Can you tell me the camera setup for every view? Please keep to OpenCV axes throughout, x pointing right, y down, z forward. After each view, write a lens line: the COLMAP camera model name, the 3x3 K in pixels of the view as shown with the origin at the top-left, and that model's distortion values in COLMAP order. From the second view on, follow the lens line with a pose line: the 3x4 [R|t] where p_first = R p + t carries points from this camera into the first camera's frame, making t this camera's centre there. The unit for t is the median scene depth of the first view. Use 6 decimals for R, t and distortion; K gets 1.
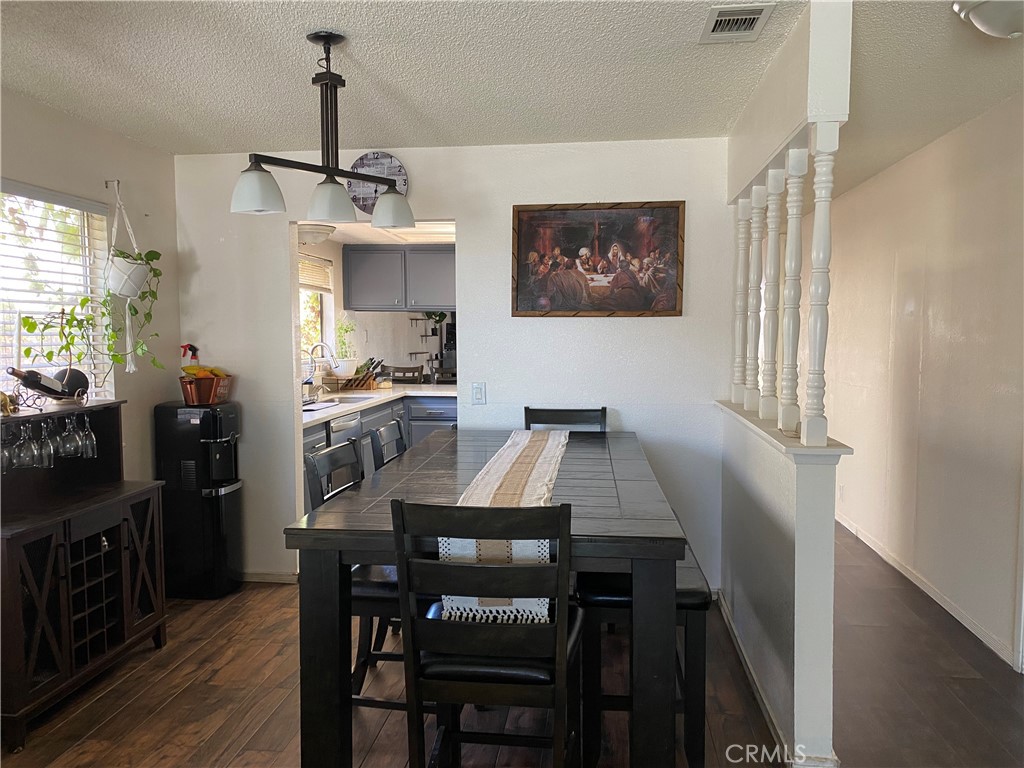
lens RADIAL K [[779.3, 0, 512.0], [0, 779.3, 384.0], [0, 0, 1]] dist [0.136697, -0.160060]
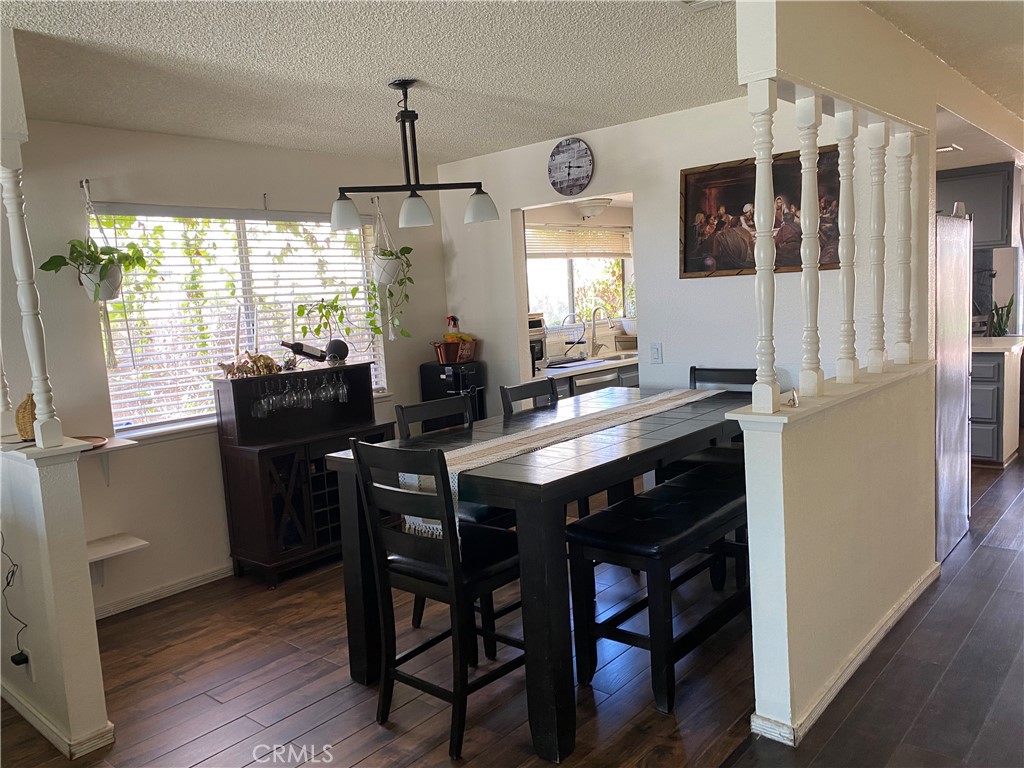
lens RADIAL K [[783.9, 0, 512.0], [0, 783.9, 384.0], [0, 0, 1]] dist [0.066006, 0.000625]
pose [[0.832786, 0.015003, -0.553391, 0.398702], [0.020120, 0.998152, 0.057339, -0.011940], [0.553229, -0.058886, 0.830945, 0.002970]]
